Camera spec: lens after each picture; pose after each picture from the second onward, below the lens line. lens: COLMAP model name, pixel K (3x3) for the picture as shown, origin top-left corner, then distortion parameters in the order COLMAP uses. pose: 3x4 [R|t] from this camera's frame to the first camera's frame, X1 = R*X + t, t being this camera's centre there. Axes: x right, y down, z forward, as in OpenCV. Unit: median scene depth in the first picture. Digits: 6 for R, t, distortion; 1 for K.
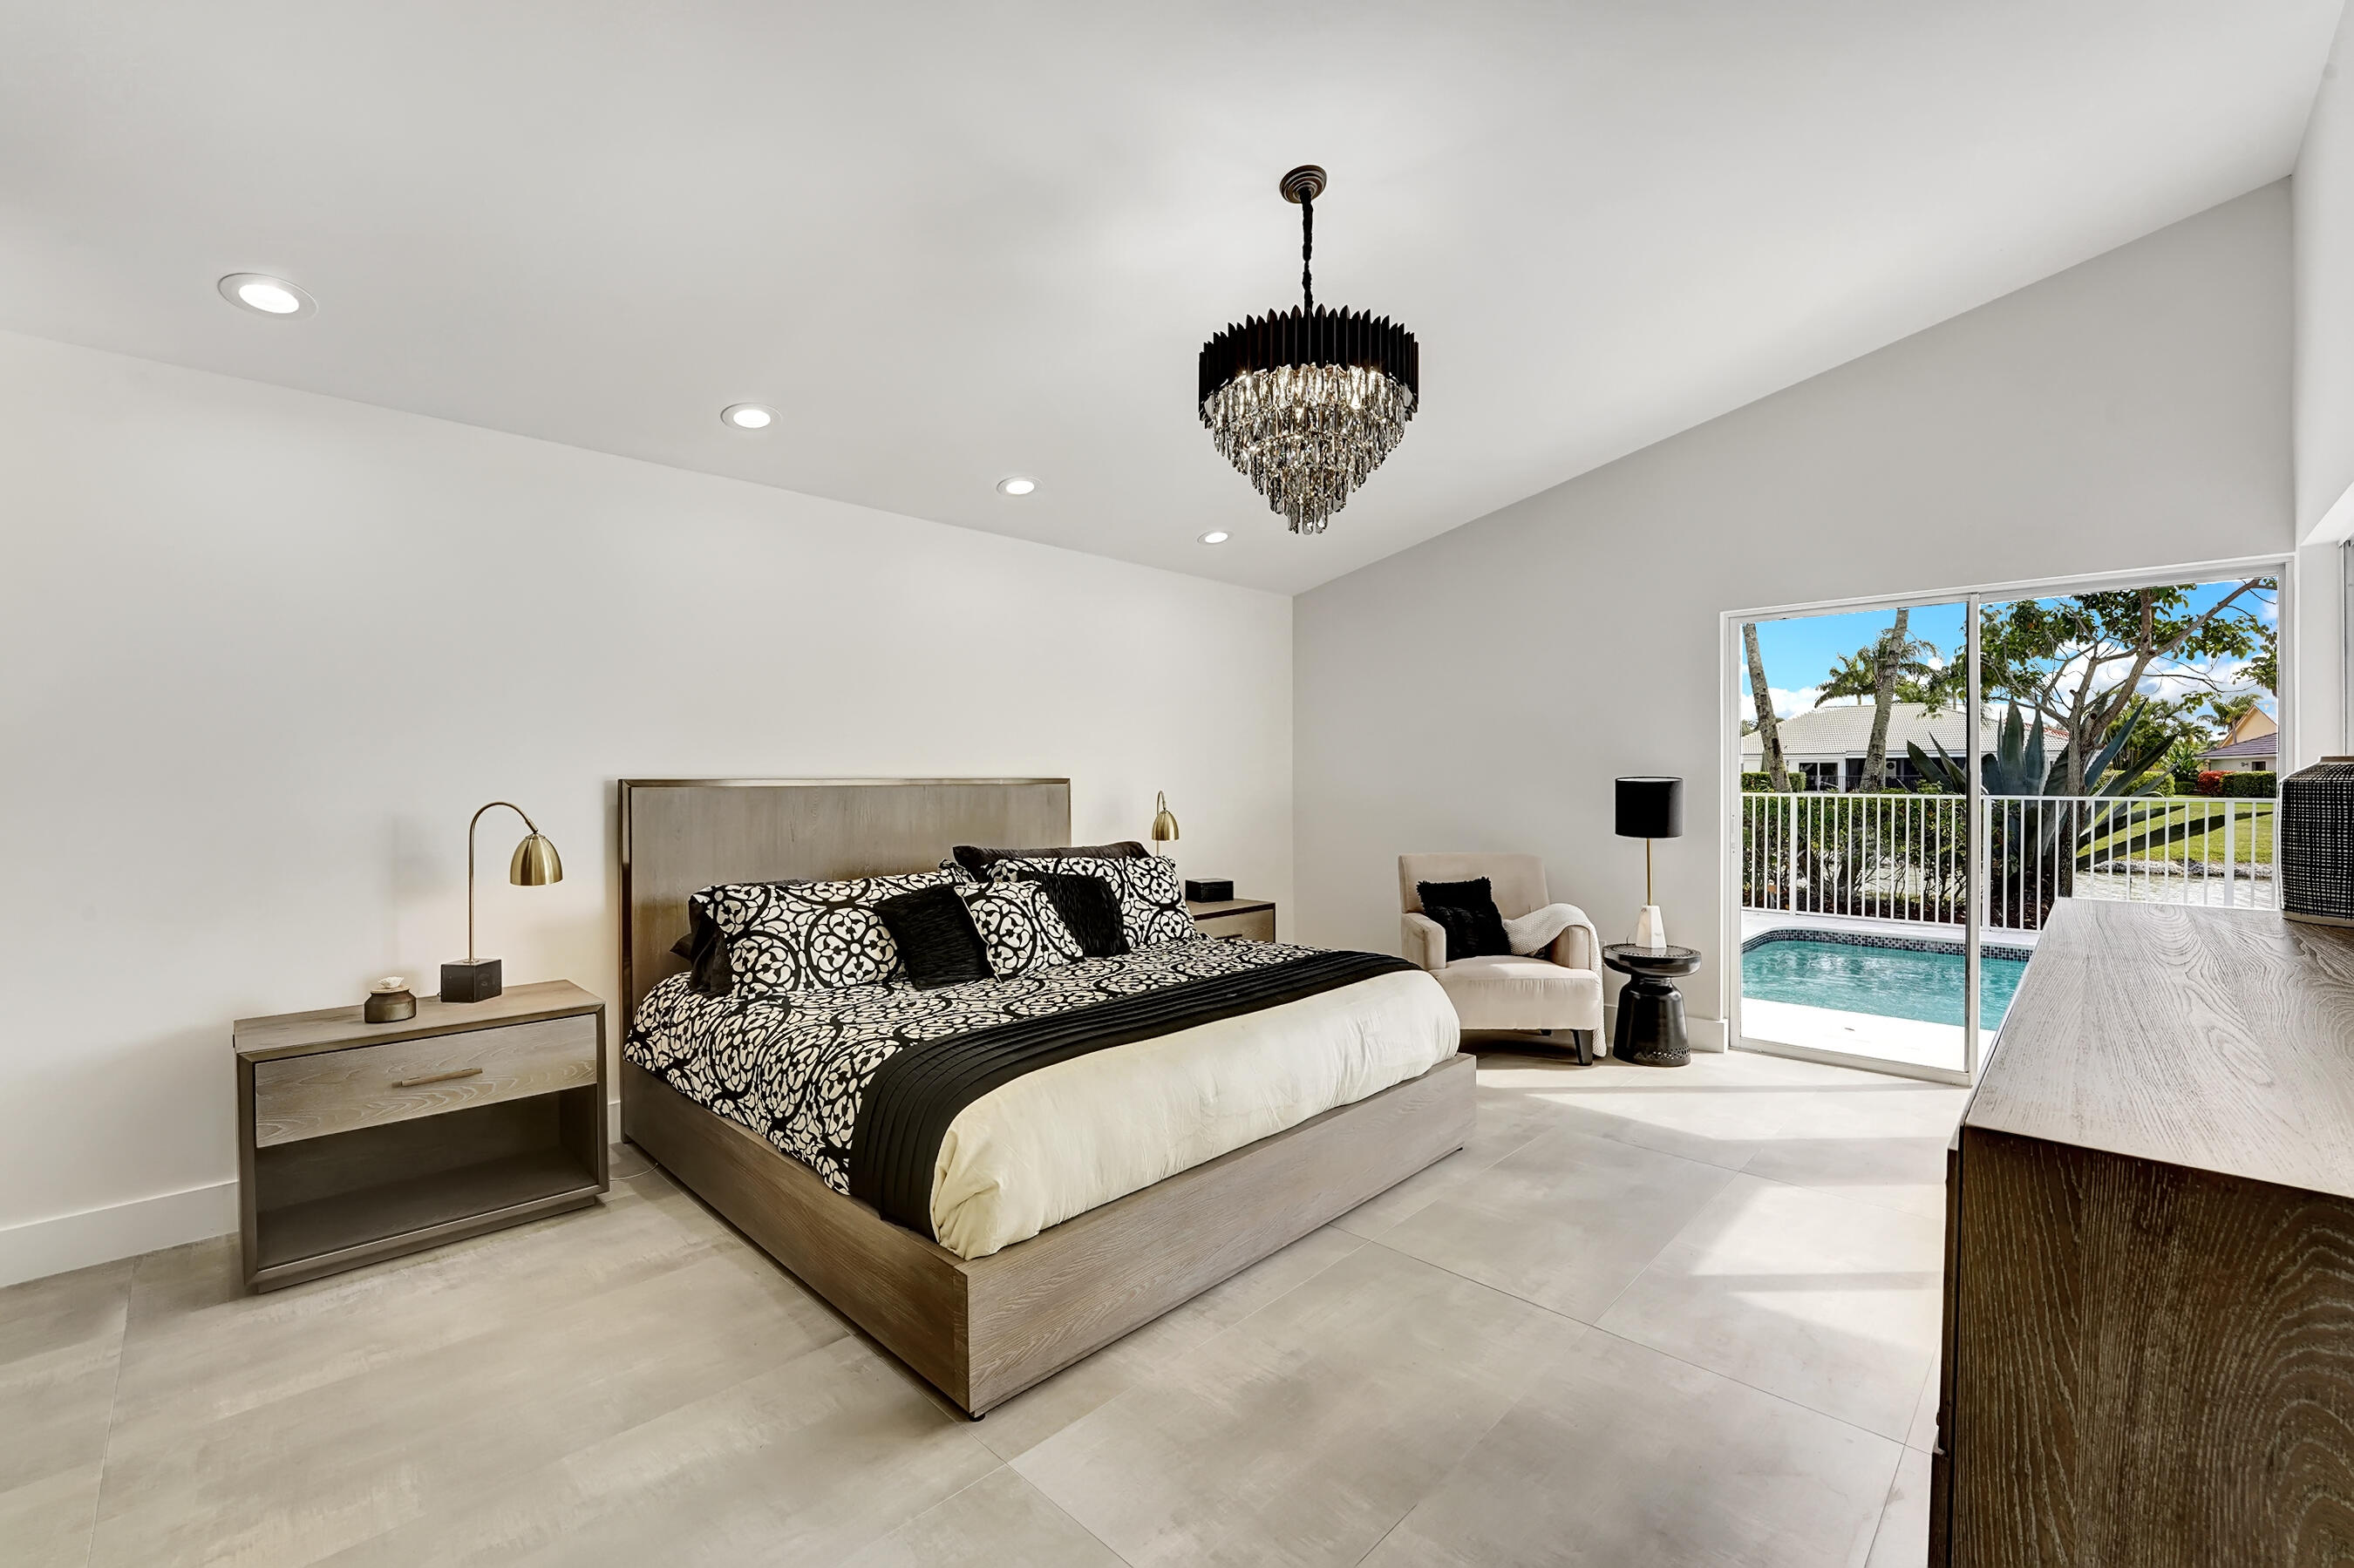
lens RADIAL K [[970.1, 0, 1179.3], [0, 970.1, 777.2], [0, 0, 1]] dist [-0.024268, 0.000960]
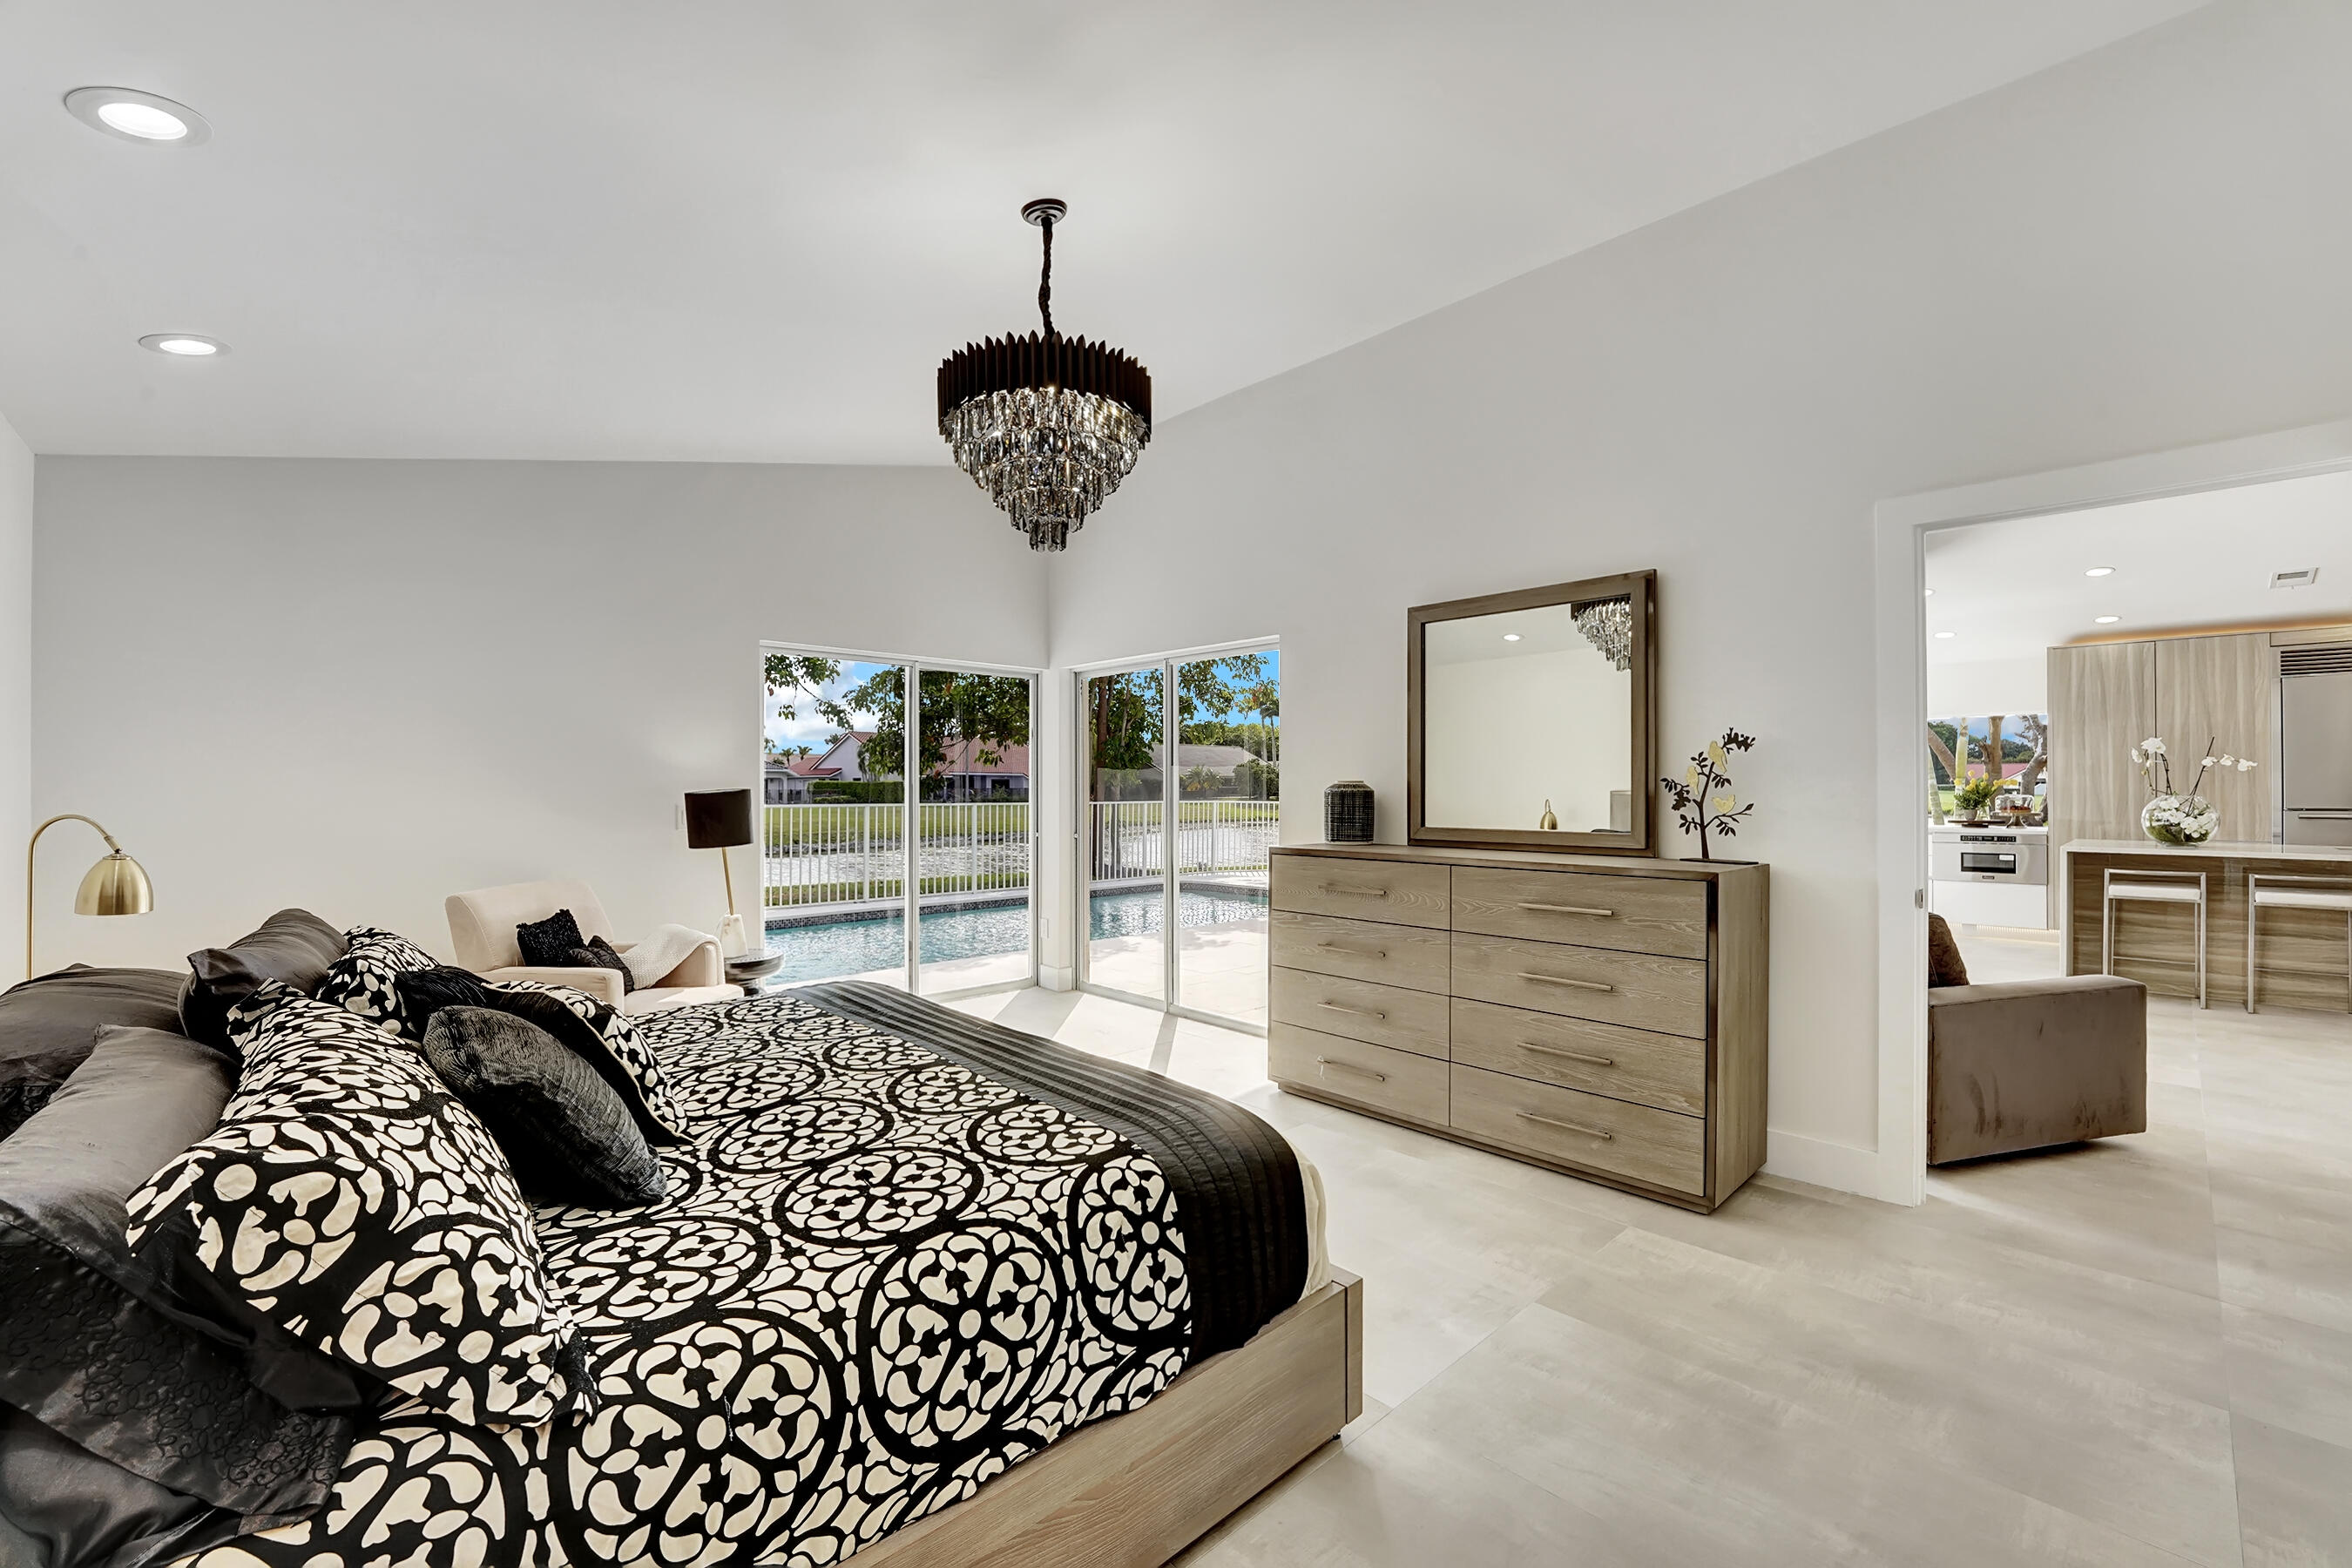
lens RADIAL K [[969.4, 0, 1174.7], [0, 969.4, 786.6], [0, 0, 1]] dist [-0.024268, 0.000960]
pose [[0.058223, 0.000369, 0.998304, -0.715288], [0.005563, 0.999984, -0.000694, 0.002275], [-0.998288, 0.005594, 0.058220, 0.658459]]
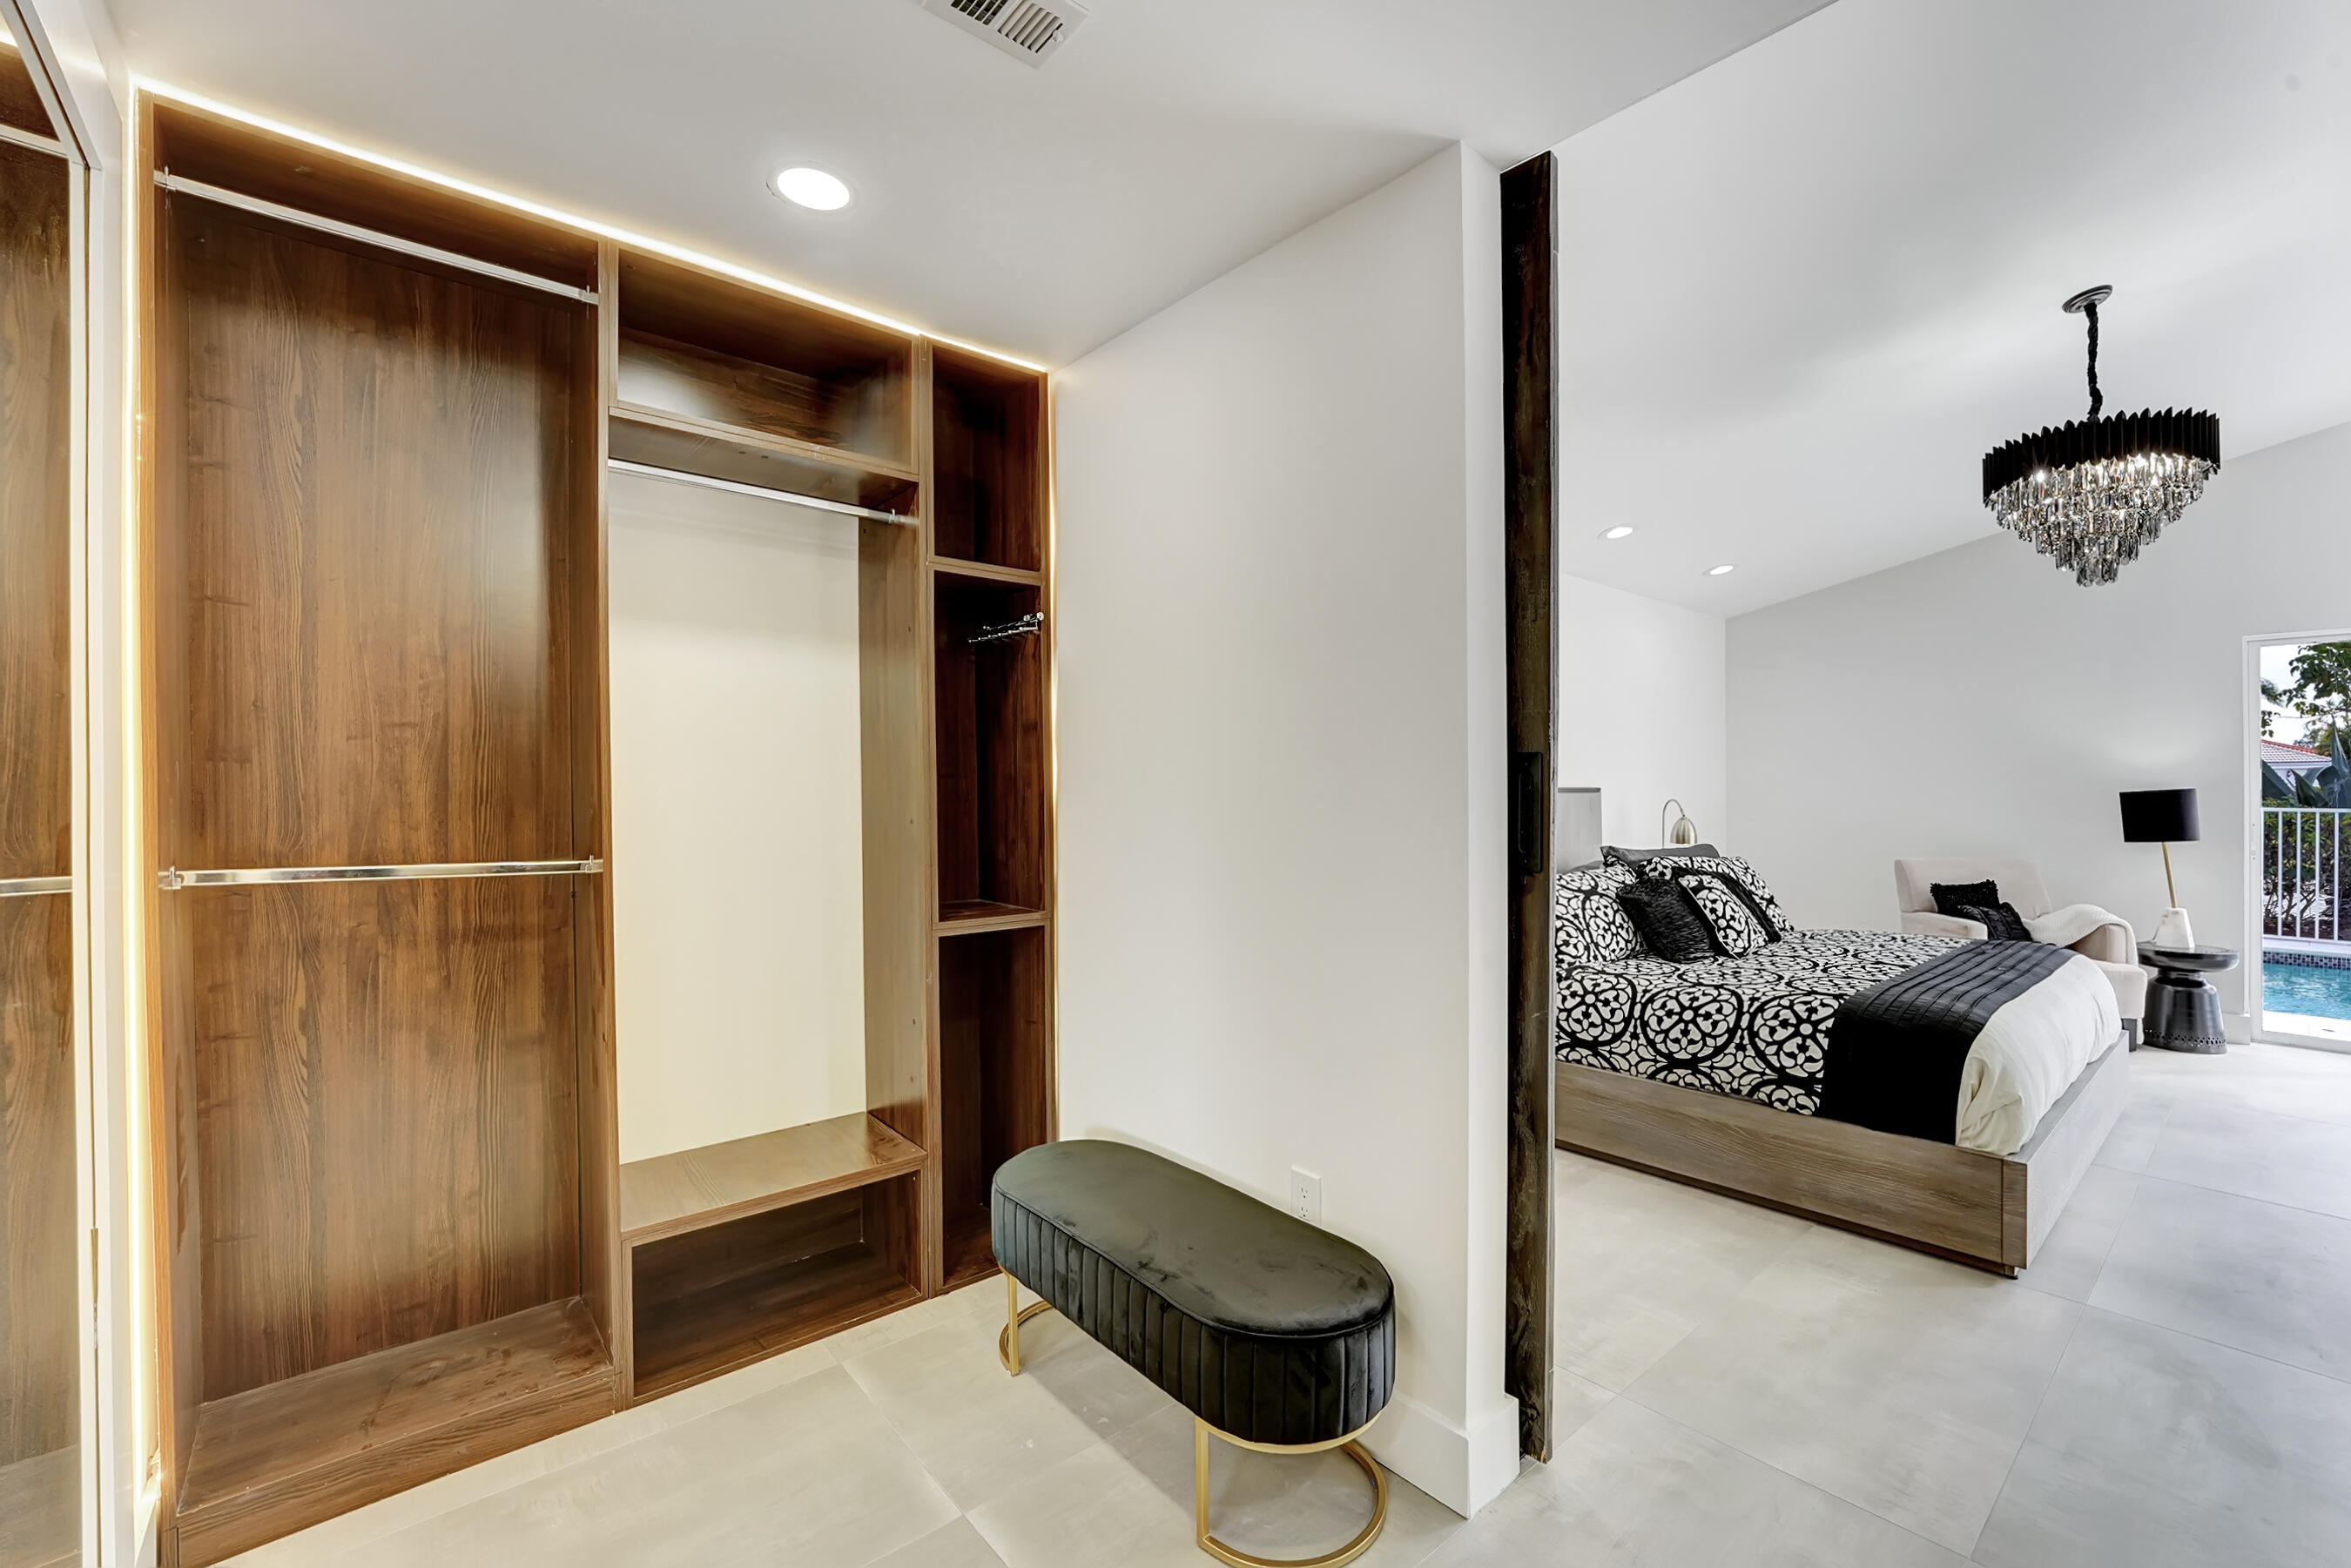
lens RADIAL K [[968.9, 0, 1186.8], [0, 968.9, 782.0], [0, 0, 1]] dist [-0.024268, 0.000960]
pose [[0.994223, -0.000356, -0.107333, -0.709168], [-0.000386, 0.999976, -0.006892, 0.002477], [0.107333, 0.006894, 0.994199, -0.240577]]
